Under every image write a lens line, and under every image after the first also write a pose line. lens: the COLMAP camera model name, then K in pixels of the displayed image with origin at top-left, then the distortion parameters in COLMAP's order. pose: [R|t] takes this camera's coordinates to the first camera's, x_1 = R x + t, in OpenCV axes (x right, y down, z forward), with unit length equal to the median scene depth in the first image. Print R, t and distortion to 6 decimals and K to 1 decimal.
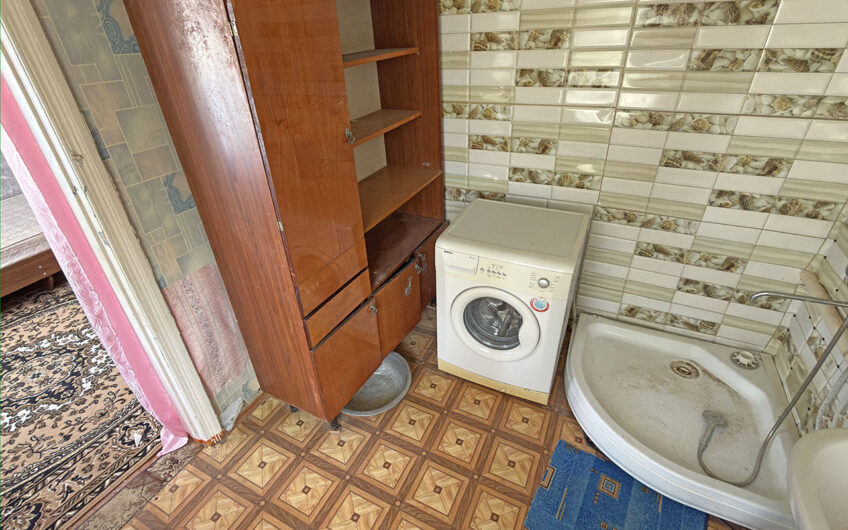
lens RADIAL K [[399.9, 0, 428.2], [0, 399.9, 266.3], [0, 0, 1]] dist [0.001884, -0.001431]
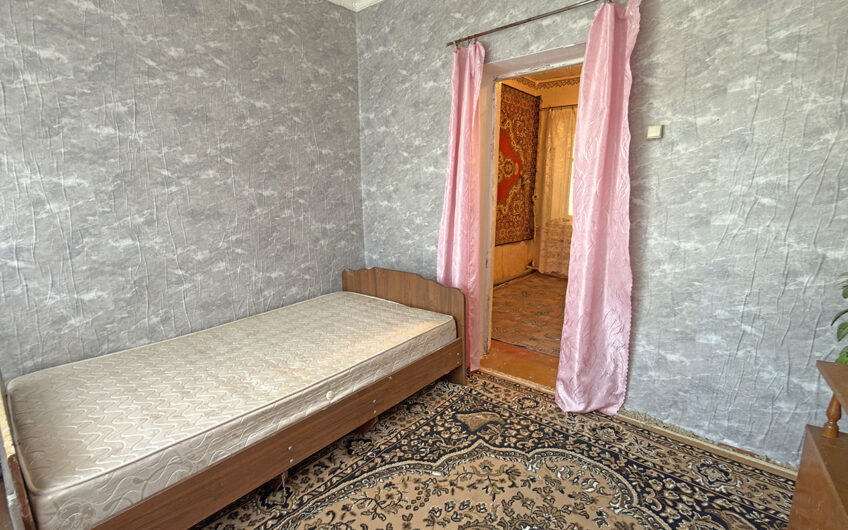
lens RADIAL K [[399.9, 0, 423.6], [0, 399.9, 265.7], [0, 0, 1]] dist [0.001884, -0.001431]
pose [[-0.959963, 0.022946, 0.279185, -1.373638], [0.197624, 0.761822, 0.616906, -0.487806], [-0.198534, 0.647380, -0.735855, 1.316903]]
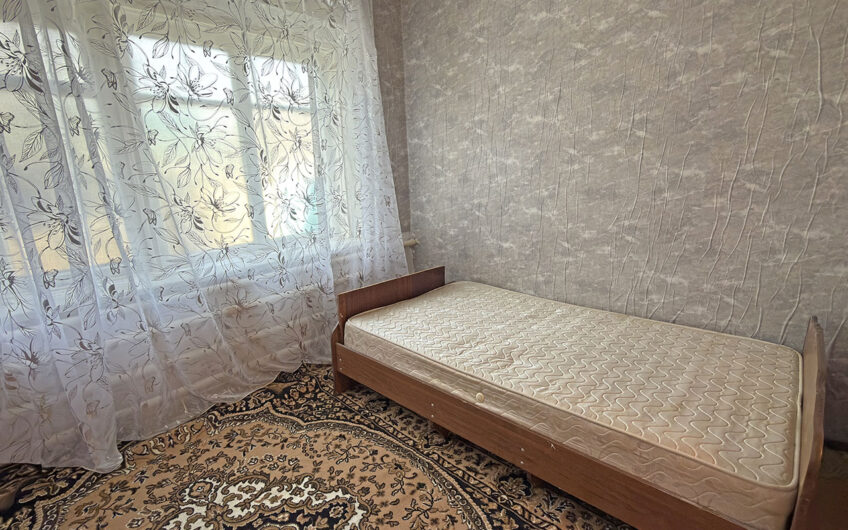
lens RADIAL K [[399.9, 0, 422.7], [0, 399.9, 266.2], [0, 0, 1]] dist [0.001884, -0.001431]
pose [[0.294898, -0.182466, 0.937945, -1.725840], [0.470109, 0.882287, 0.023832, -0.027325], [-0.831885, 0.433908, 0.345964, 0.491513]]
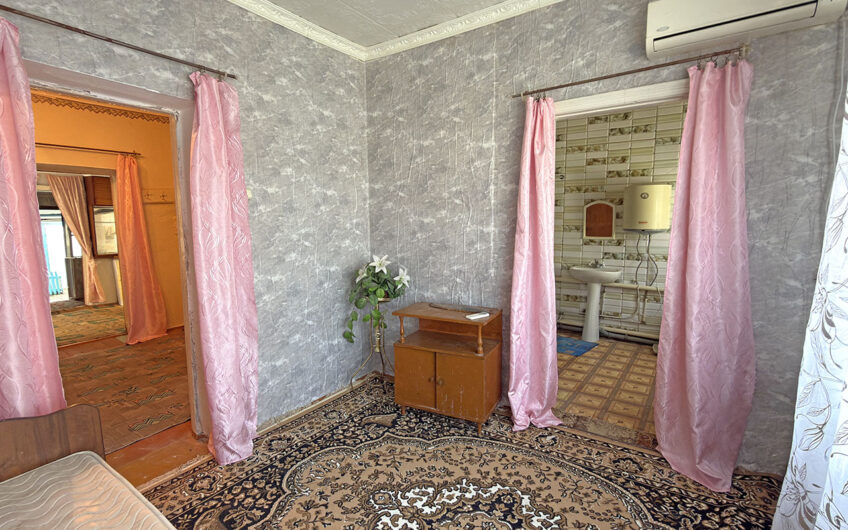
lens RADIAL K [[399.9, 0, 421.6], [0, 399.9, 265.8], [0, 0, 1]] dist [0.001884, -0.001431]
pose [[0.149251, -0.077025, 0.985795, -2.099593], [0.512330, 0.858725, -0.010471, -0.262956], [-0.845720, 0.506615, 0.167628, 0.877819]]
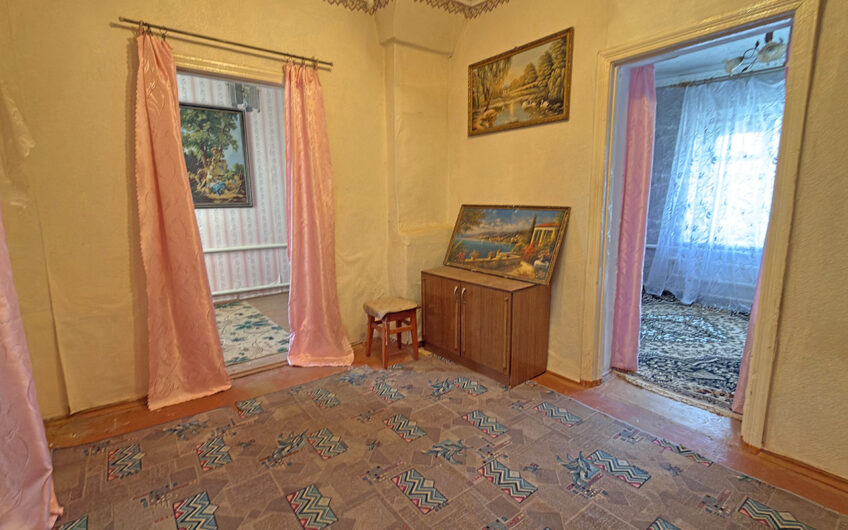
lens RADIAL K [[399.9, 0, 421.1], [0, 399.9, 263.1], [0, 0, 1]] dist [0.001884, -0.001431]
pose [[0.883901, 0.132718, -0.448447, -1.508926], [-0.277683, 0.920501, -0.274899, 0.989313], [0.376312, 0.367510, 0.850486, -1.198798]]
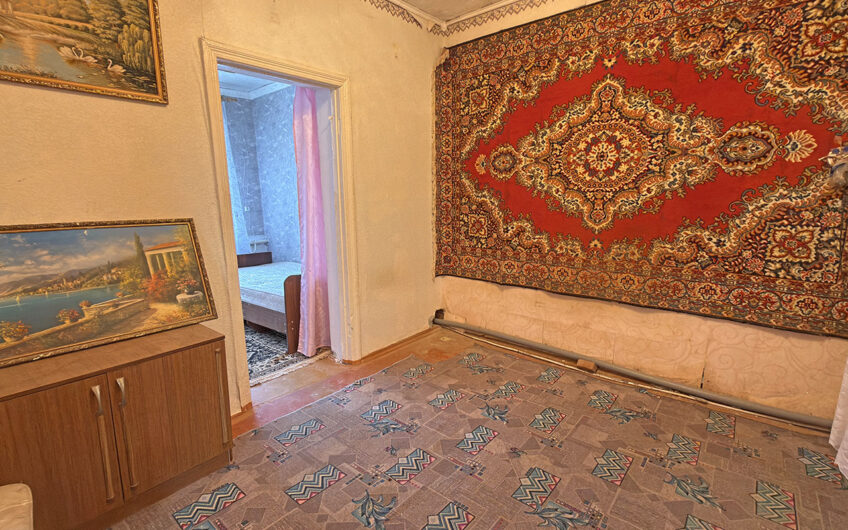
lens RADIAL K [[399.9, 0, 421.3], [0, 399.9, 264.9], [0, 0, 1]] dist [0.001884, -0.001431]
pose [[0.261540, -0.106392, 0.959311, -2.637944], [0.473121, 0.880440, -0.031344, 0.727608], [-0.841281, 0.462067, 0.280607, -0.671776]]
